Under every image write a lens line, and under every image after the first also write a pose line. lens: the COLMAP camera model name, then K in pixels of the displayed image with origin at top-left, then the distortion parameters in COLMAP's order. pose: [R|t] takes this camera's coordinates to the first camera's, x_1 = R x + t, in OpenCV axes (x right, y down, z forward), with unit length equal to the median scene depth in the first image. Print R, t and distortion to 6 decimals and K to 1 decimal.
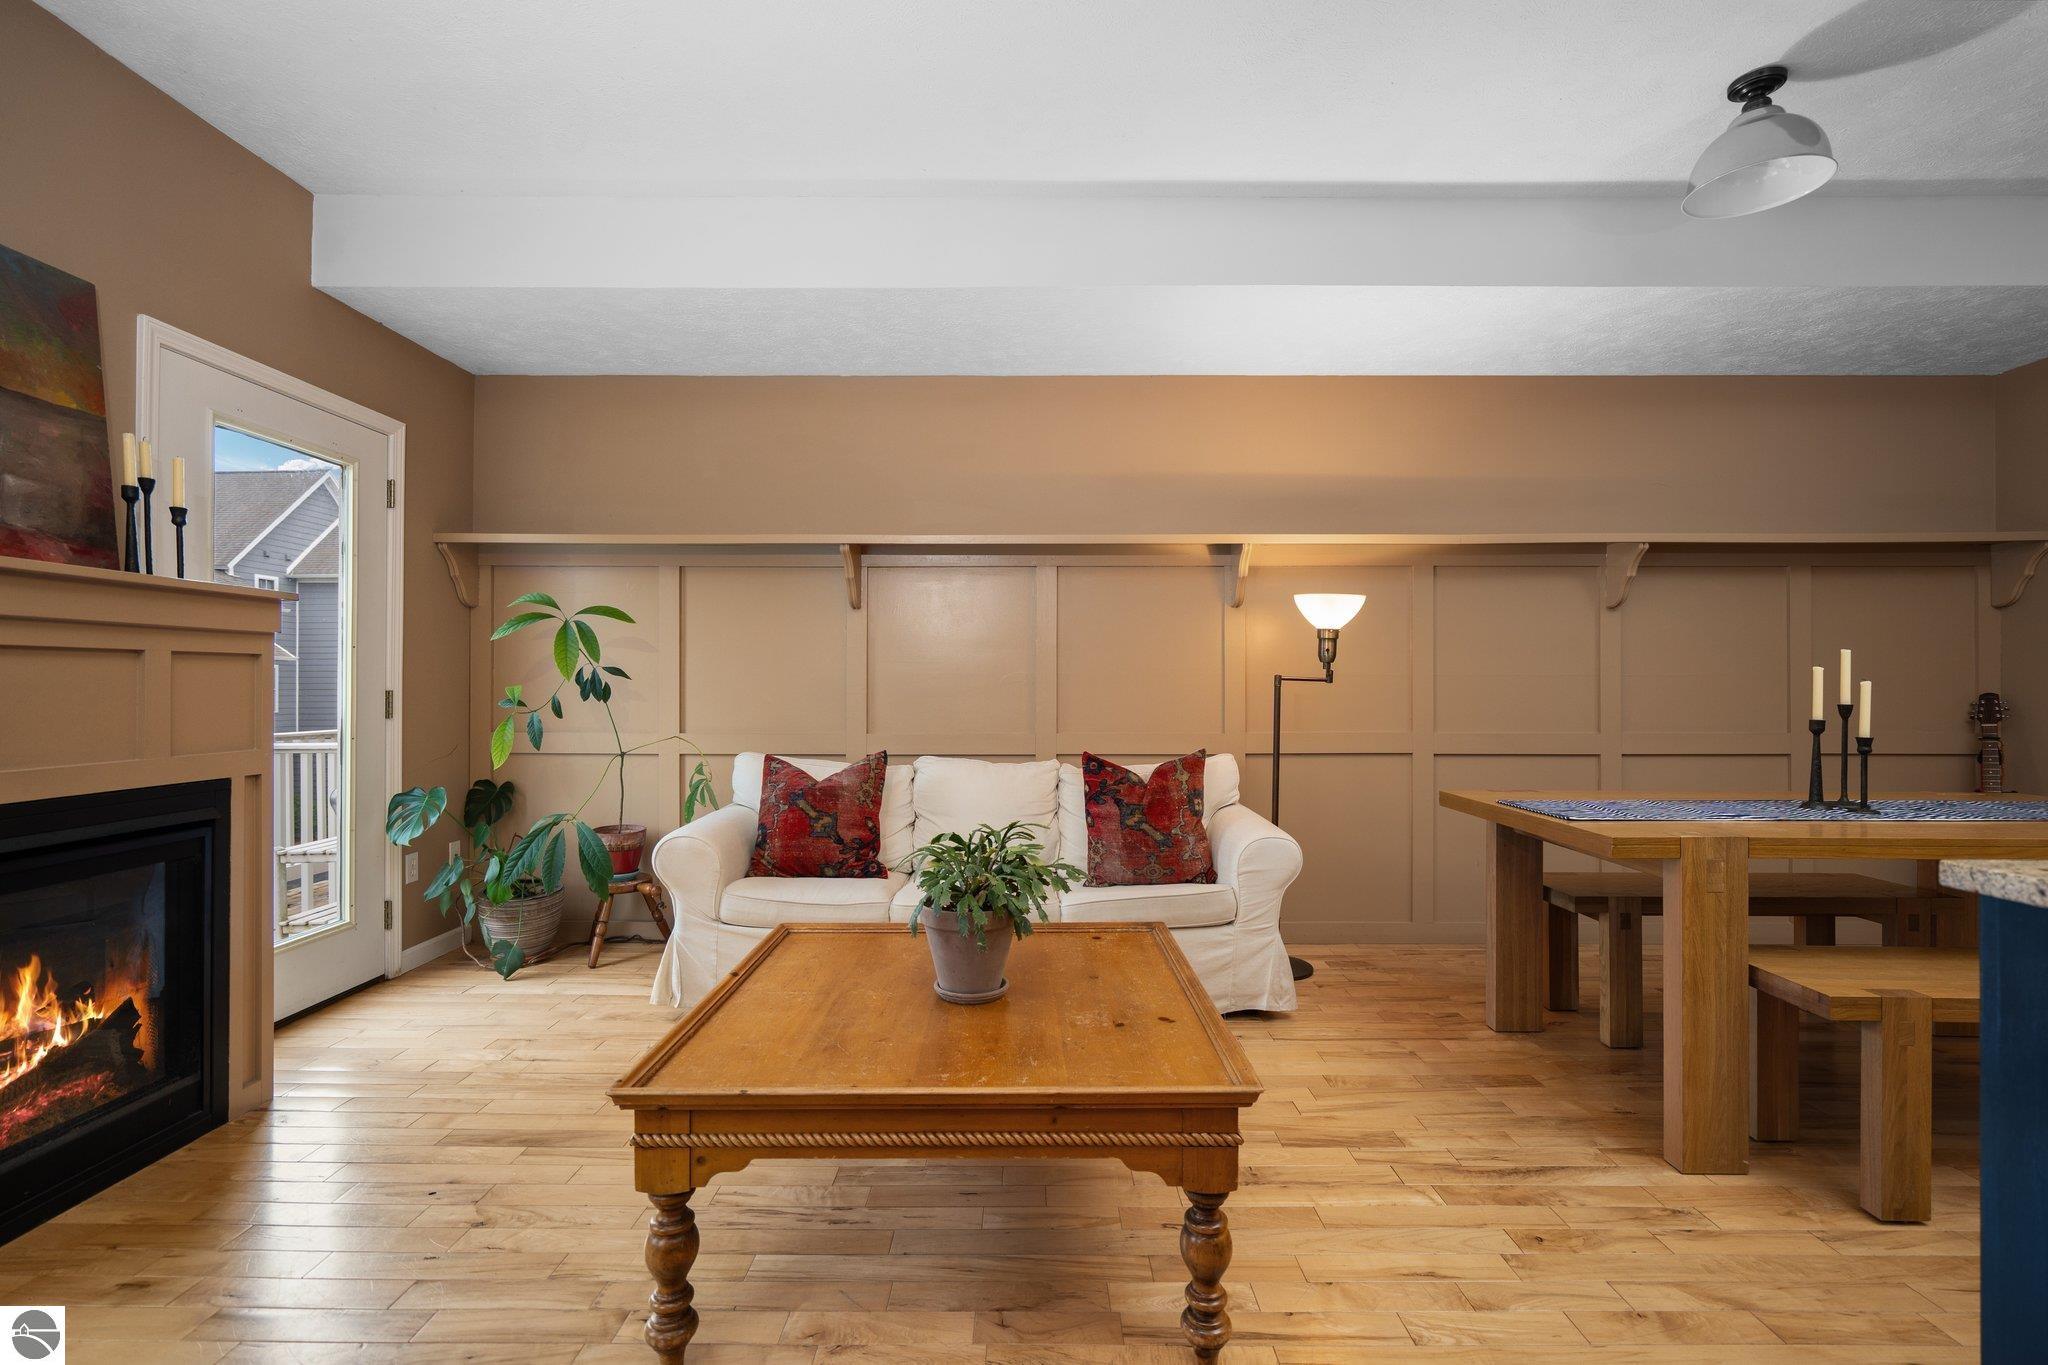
lens RADIAL K [[927.5, 0, 1031.2], [0, 927.5, 679.9], [0, 0, 1]] dist [-0.010616, 0.003558]
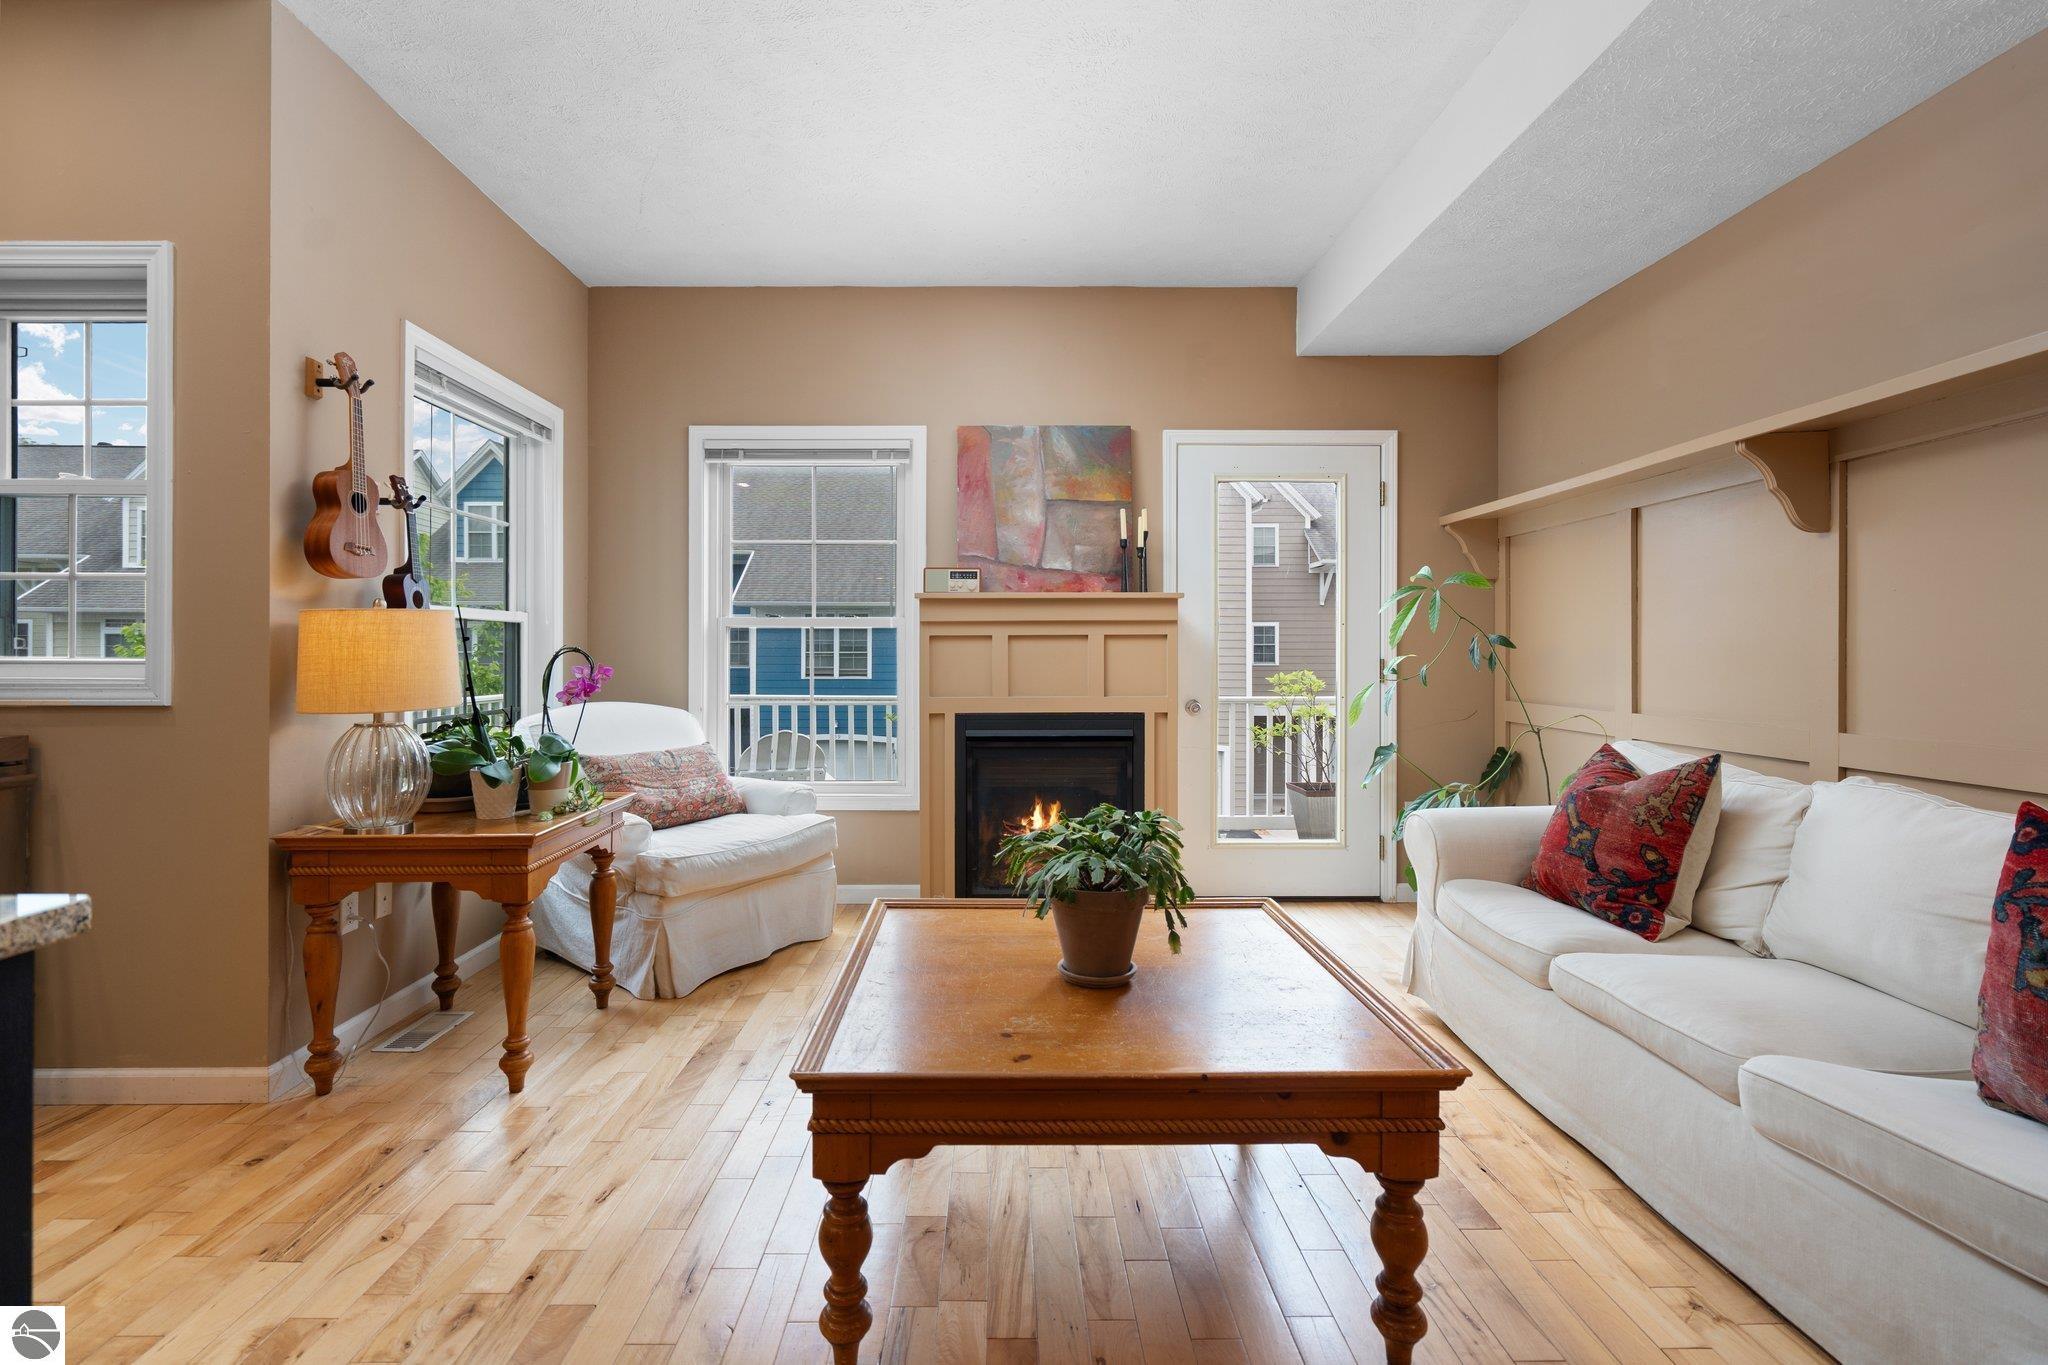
lens RADIAL K [[927.5, 0, 1005.3], [0, 927.5, 656.1], [0, 0, 1]] dist [-0.010616, 0.003558]
pose [[0.003128, 0.001118, -0.999994, 0.655891], [0.007172, 0.999974, 0.001141, 0.003793], [0.999969, -0.007175, 0.003120, 0.668915]]
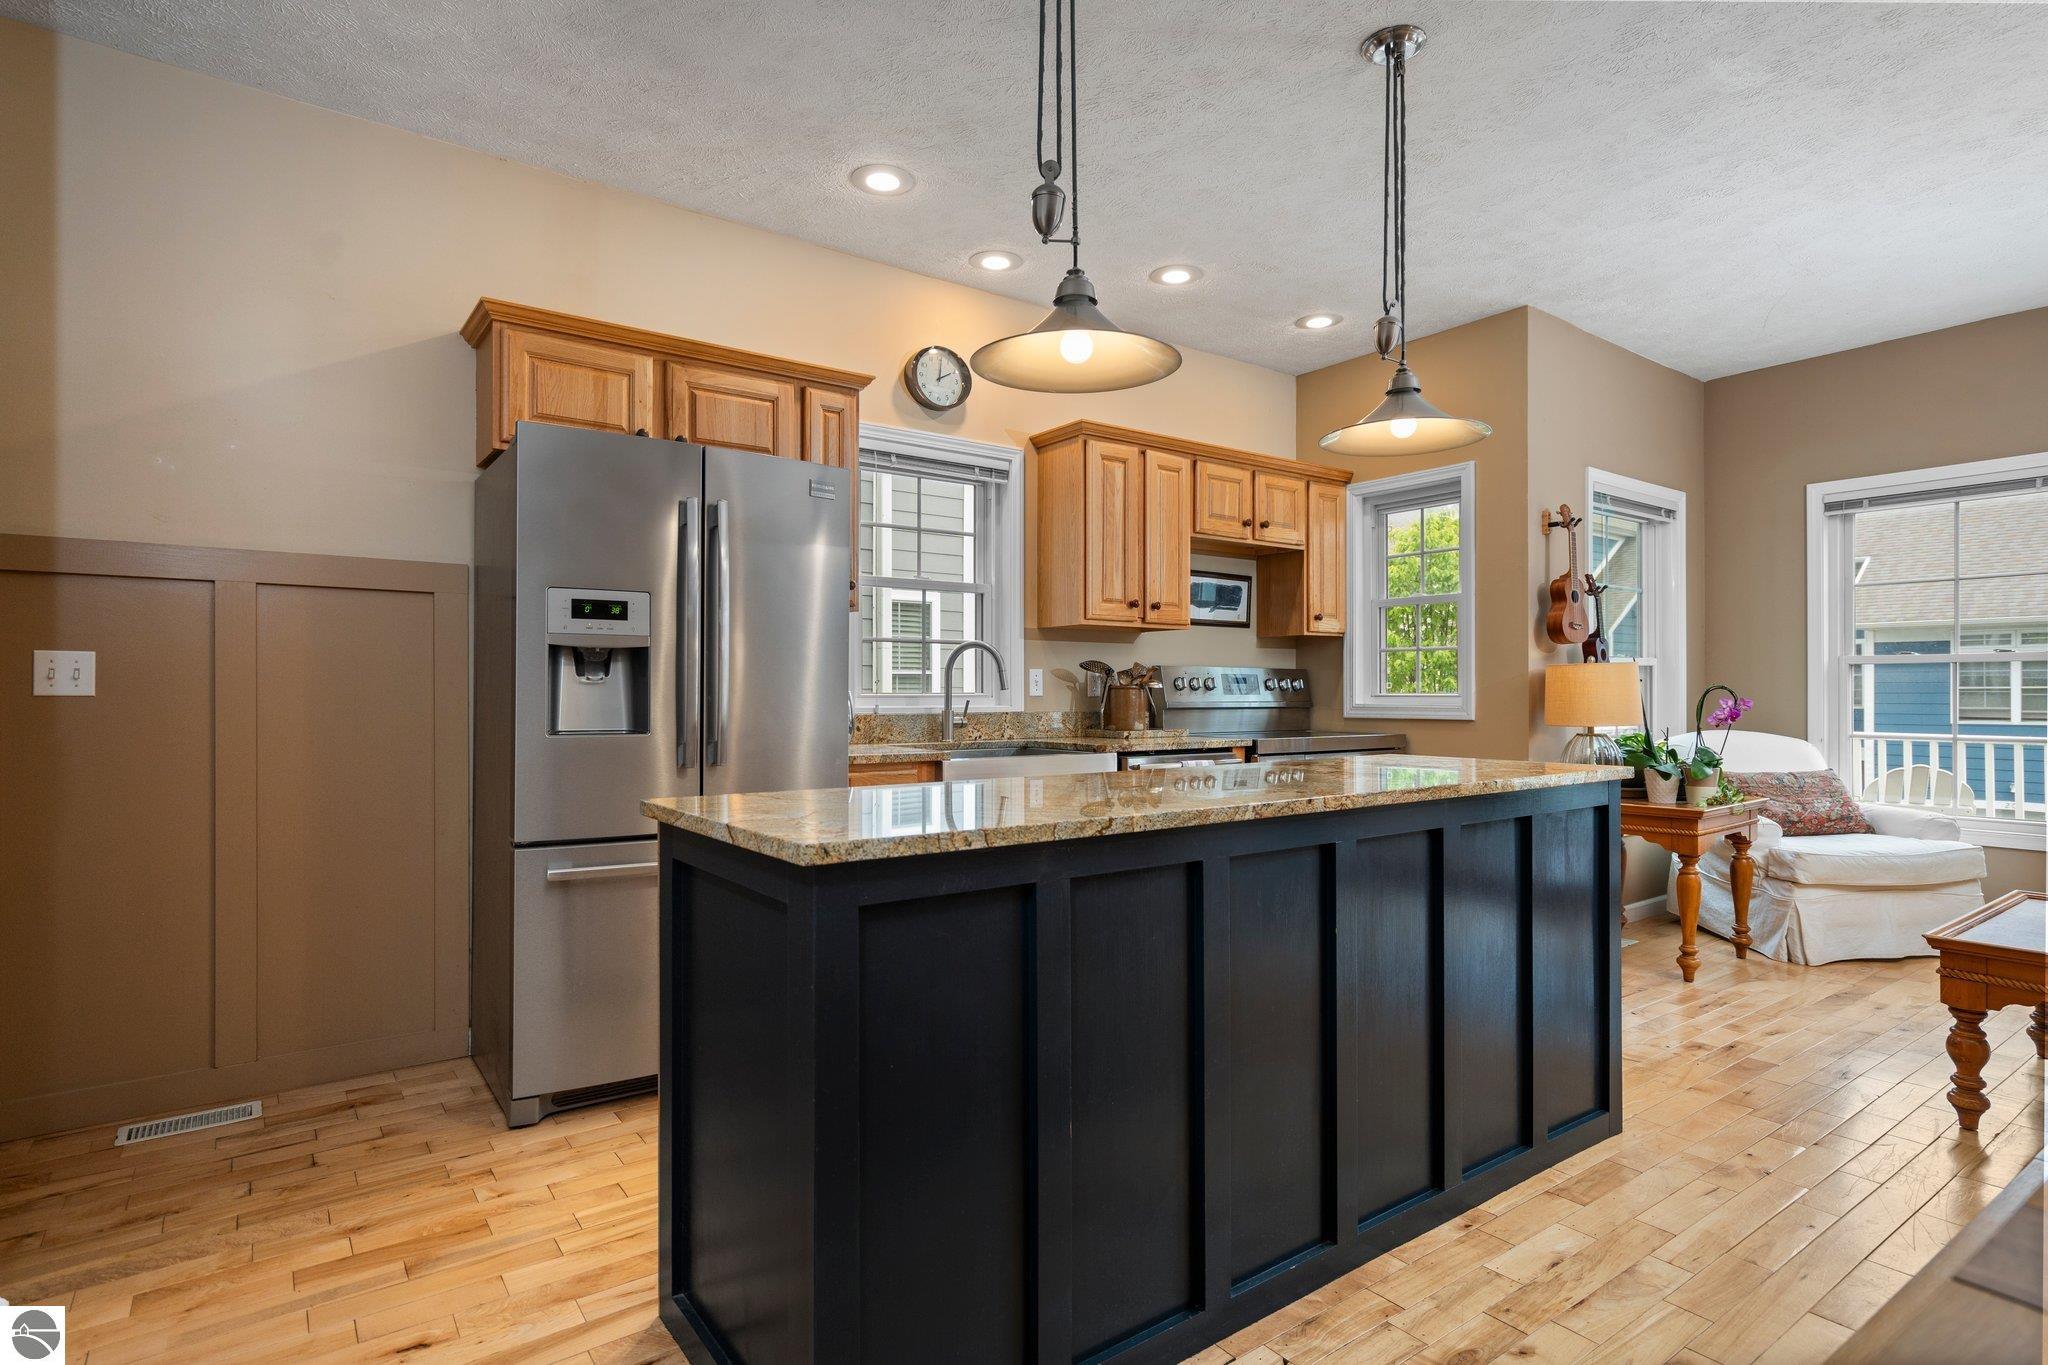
lens RADIAL K [[1041.5, 0, 1019.8], [0, 1041.5, 690.5], [0, 0, 1]] dist [0.004313, 0.000874]
pose [[-0.809045, -0.000482, -0.587746, 1.439724], [0.006392, 0.999933, -0.009617, 0.008298], [0.587712, -0.011538, -0.808988, 0.856360]]
